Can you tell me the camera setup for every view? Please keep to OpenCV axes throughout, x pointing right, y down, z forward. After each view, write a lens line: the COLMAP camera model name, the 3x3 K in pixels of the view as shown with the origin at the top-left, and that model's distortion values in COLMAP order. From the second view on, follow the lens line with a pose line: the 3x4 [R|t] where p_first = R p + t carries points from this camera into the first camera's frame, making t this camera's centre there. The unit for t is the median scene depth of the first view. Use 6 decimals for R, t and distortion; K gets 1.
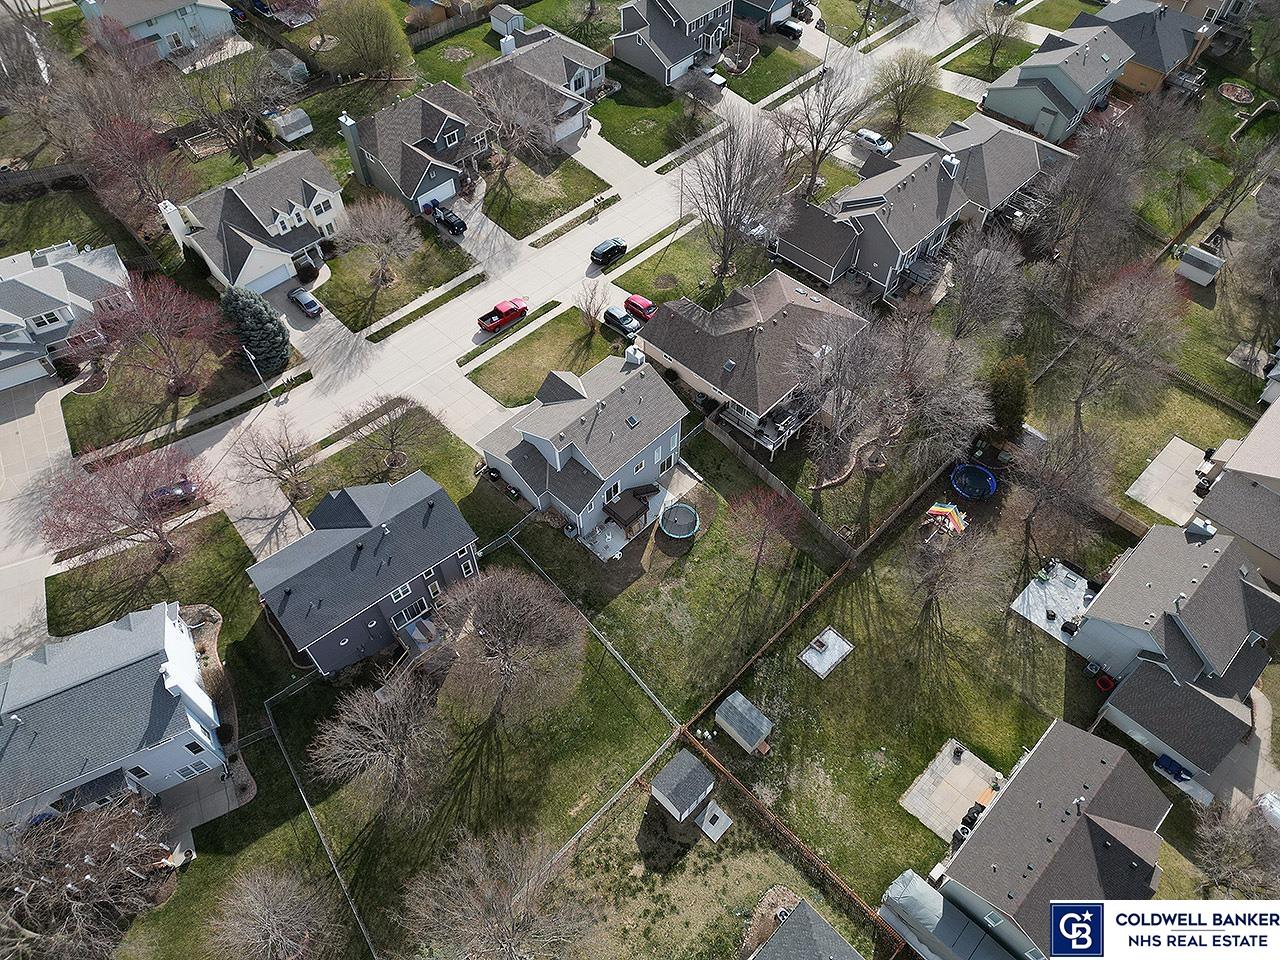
lens RADIAL K [[901.0, 0, 639.4], [0, 901.0, 476.1], [0, 0, 1]] dist [0.067775, -0.067382]
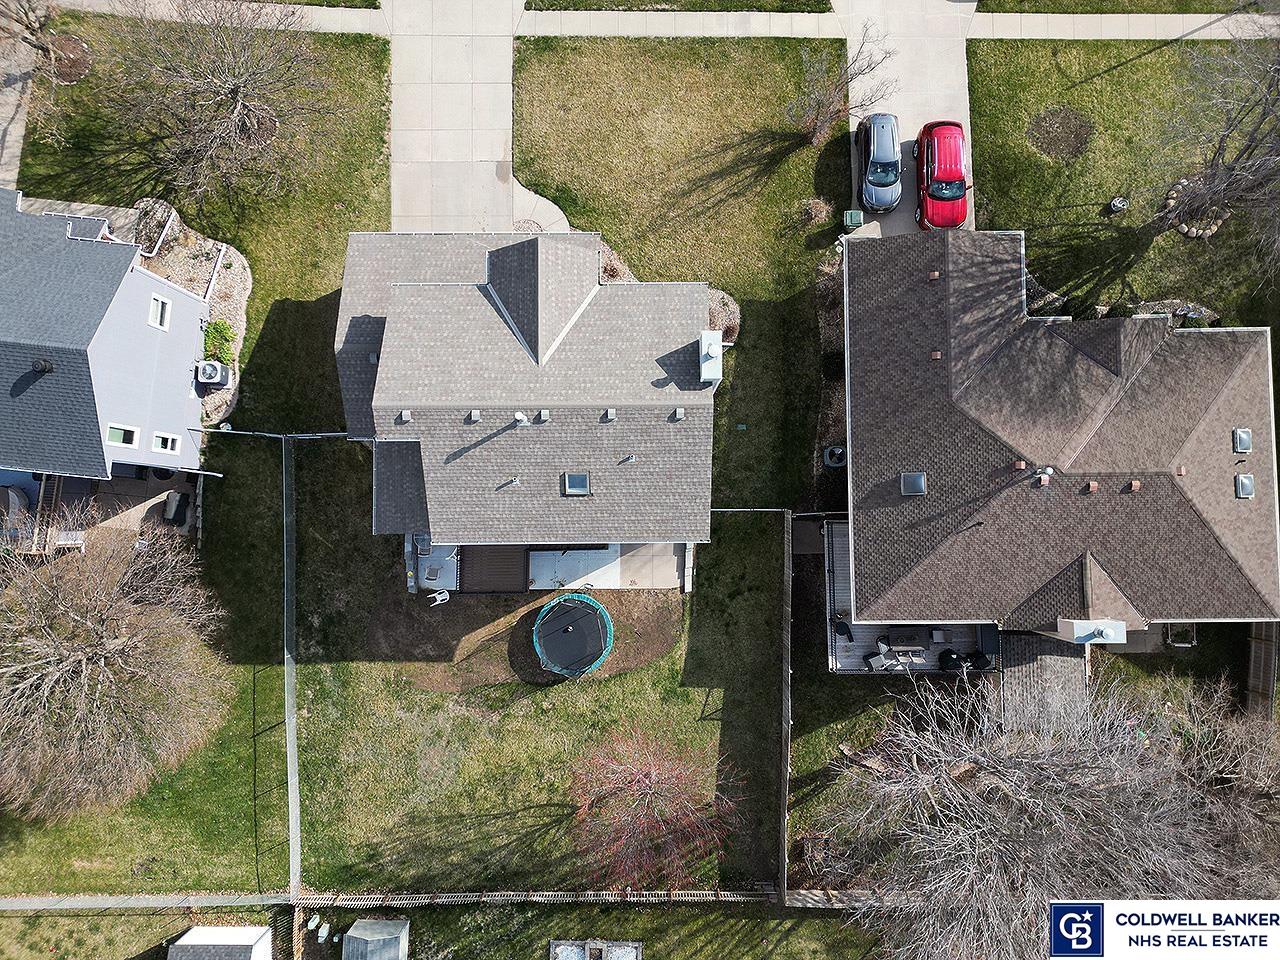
lens RADIAL K [[901.0, 0, 639.4], [0, 901.0, 476.1], [0, 0, 1]] dist [0.067775, -0.067382]
pose [[0.700612, 0.712745, -0.033726, 0.022443], [-0.566131, 0.584020, 0.581735, -0.294220], [0.434326, -0.388477, 0.812679, 0.596321]]
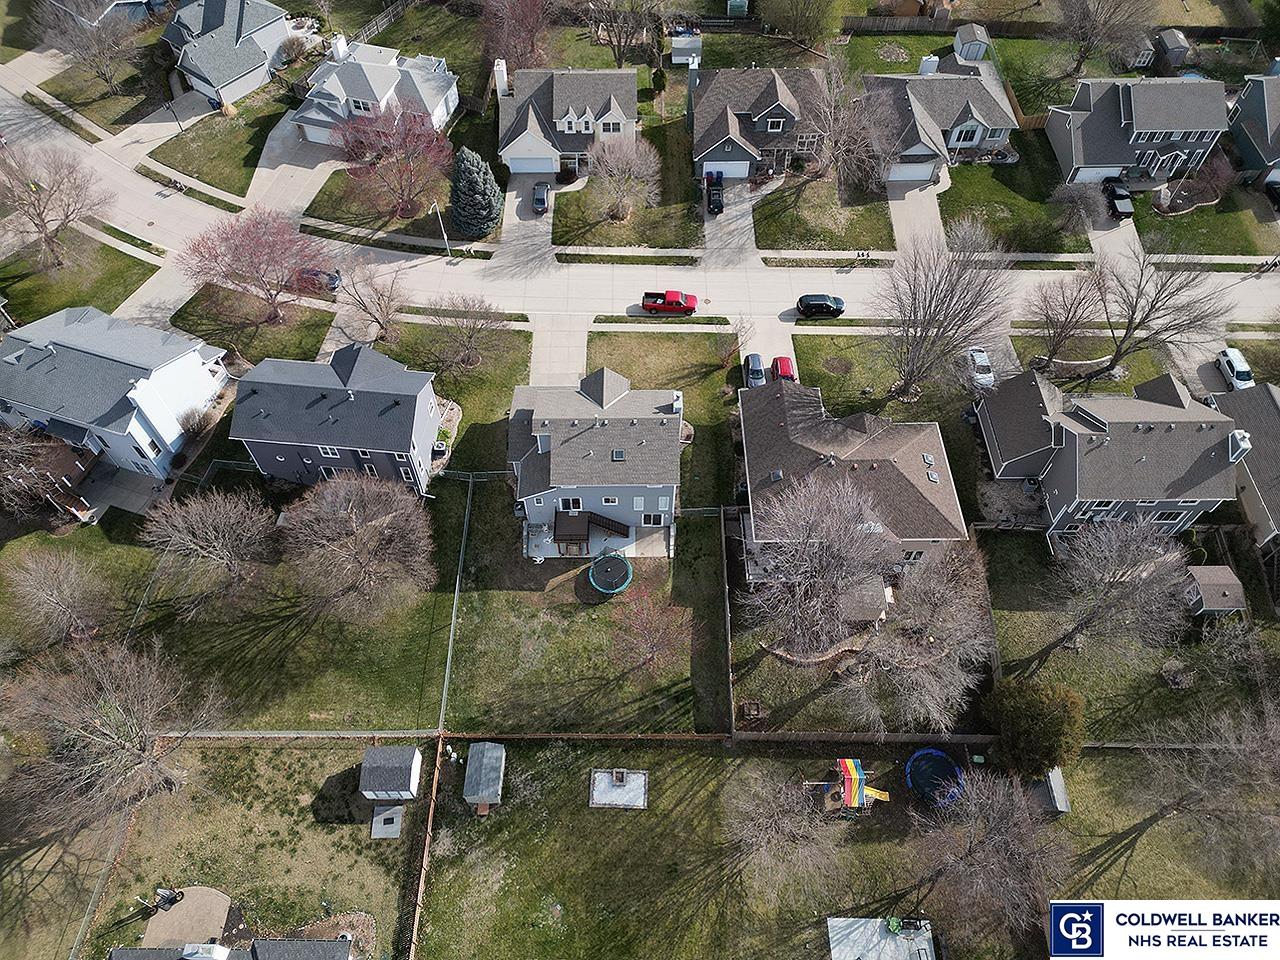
lens RADIAL K [[891.6, 0, 629.5], [0, 891.6, 469.9], [0, 0, 1]] dist [0.076654, -0.078879]
pose [[0.697738, 0.587066, -0.410505, 0.350151], [-0.568215, 0.802524, 0.181897, -0.202108], [0.436226, 0.106338, 0.893532, 0.155151]]
